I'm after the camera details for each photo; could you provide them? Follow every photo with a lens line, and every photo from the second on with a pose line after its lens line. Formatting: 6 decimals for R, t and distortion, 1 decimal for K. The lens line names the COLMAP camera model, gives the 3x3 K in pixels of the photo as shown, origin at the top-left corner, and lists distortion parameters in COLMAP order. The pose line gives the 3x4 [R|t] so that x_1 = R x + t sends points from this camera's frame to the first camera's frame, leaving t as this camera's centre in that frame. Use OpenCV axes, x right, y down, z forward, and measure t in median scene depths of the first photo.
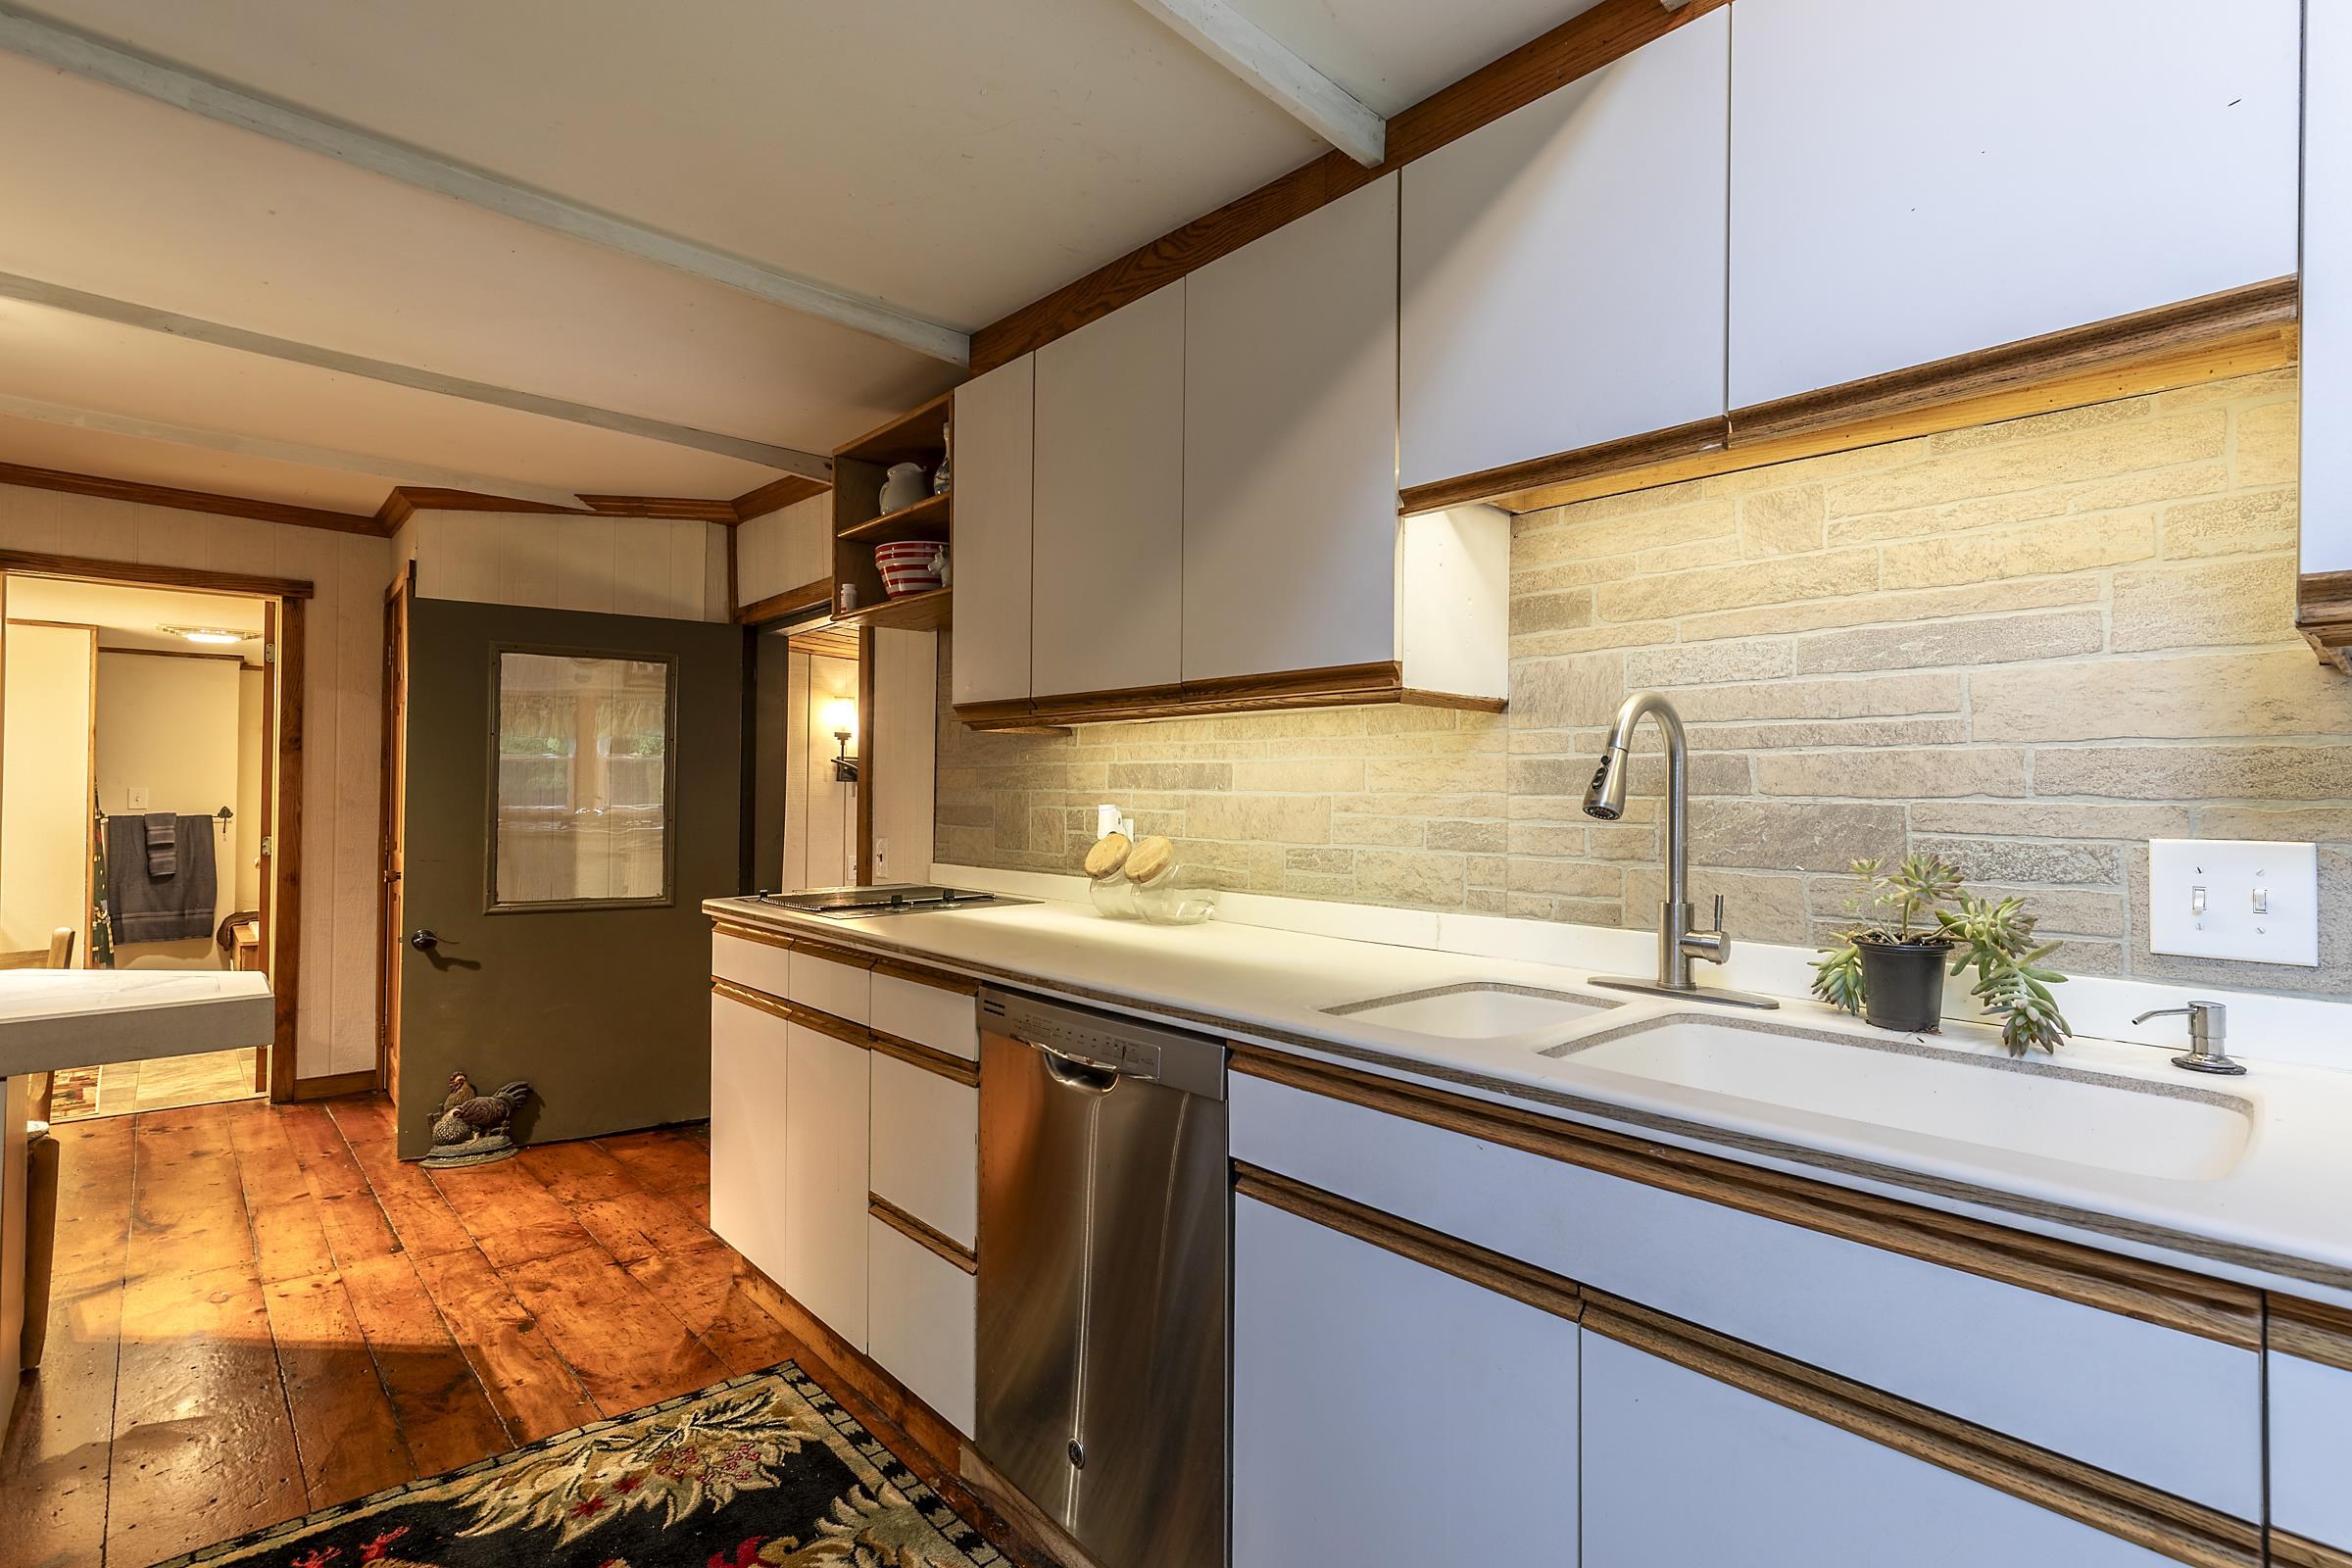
lens RADIAL K [[1077.5, 0, 1169.3], [0, 1077.5, 783.7], [0, 0, 1]] dist [0.005353, -0.000212]
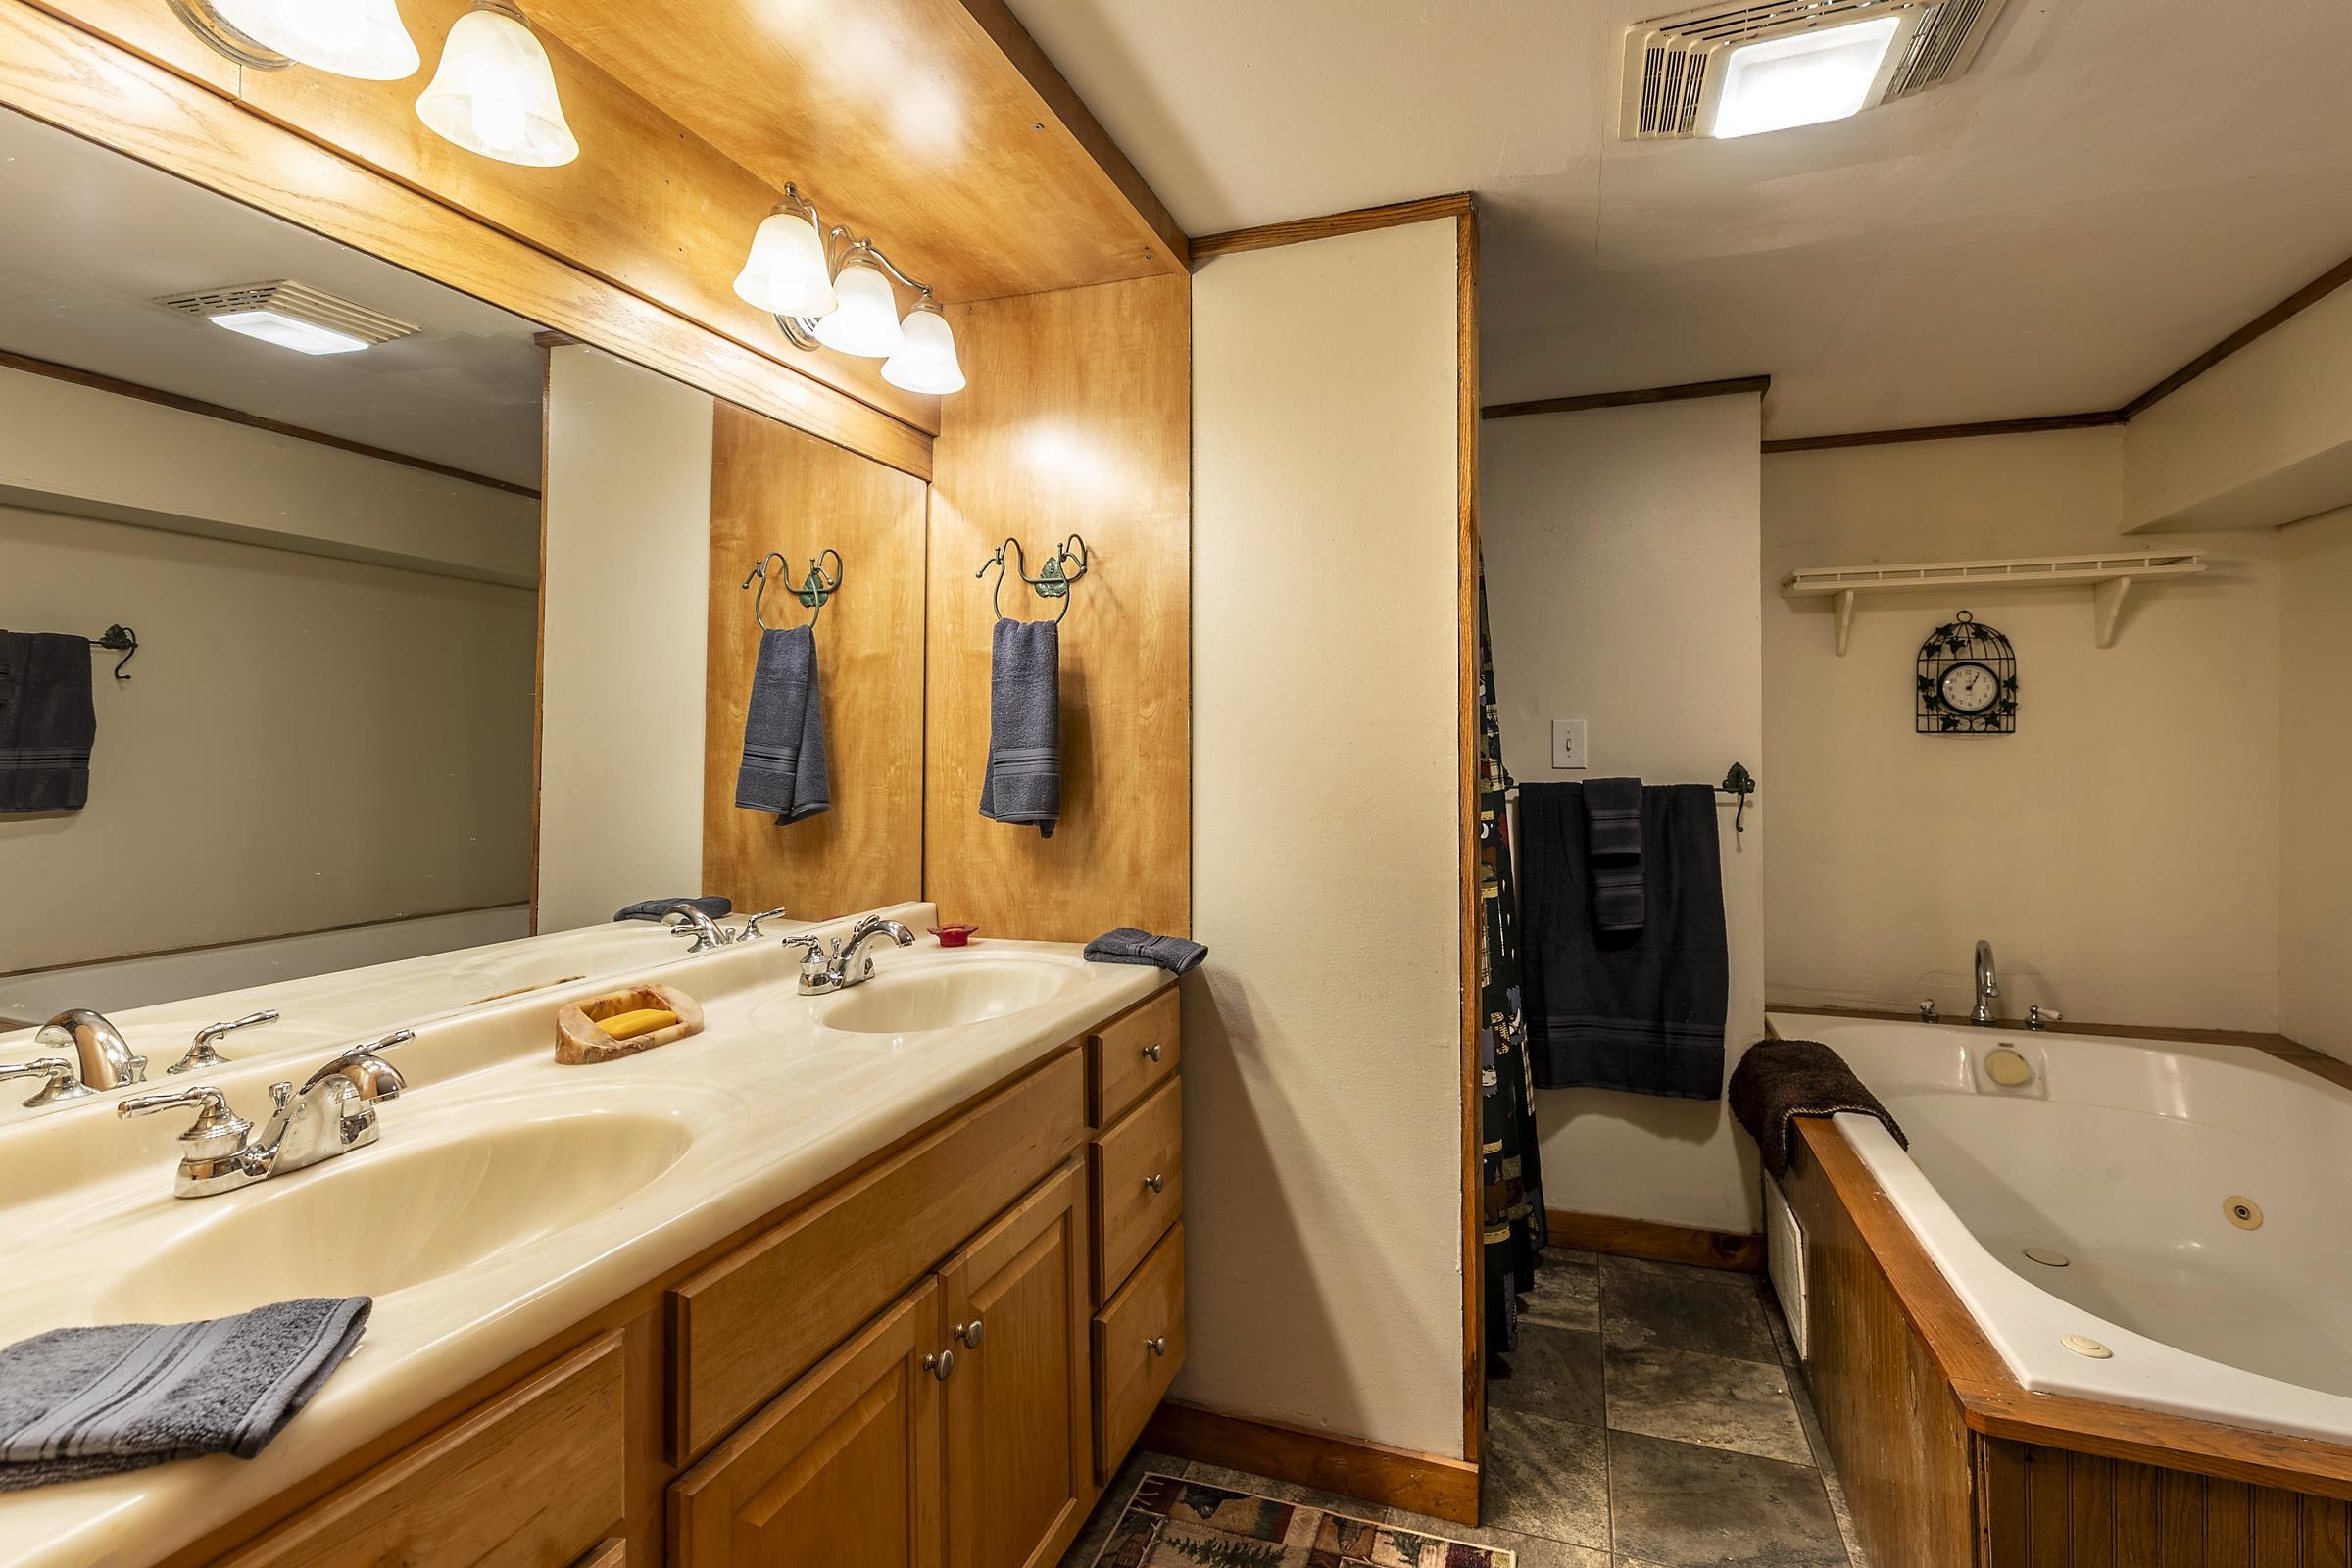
lens RADIAL K [[1077.5, 0, 1178.4], [0, 1077.5, 766.5], [0, 0, 1]] dist [0.005353, -0.000212]
pose [[0.469697, -0.004745, -0.882815, -0.649254], [0.016077, 0.999866, 0.003179, 0.018474], [0.882682, -0.015686, 0.469710, 0.663095]]
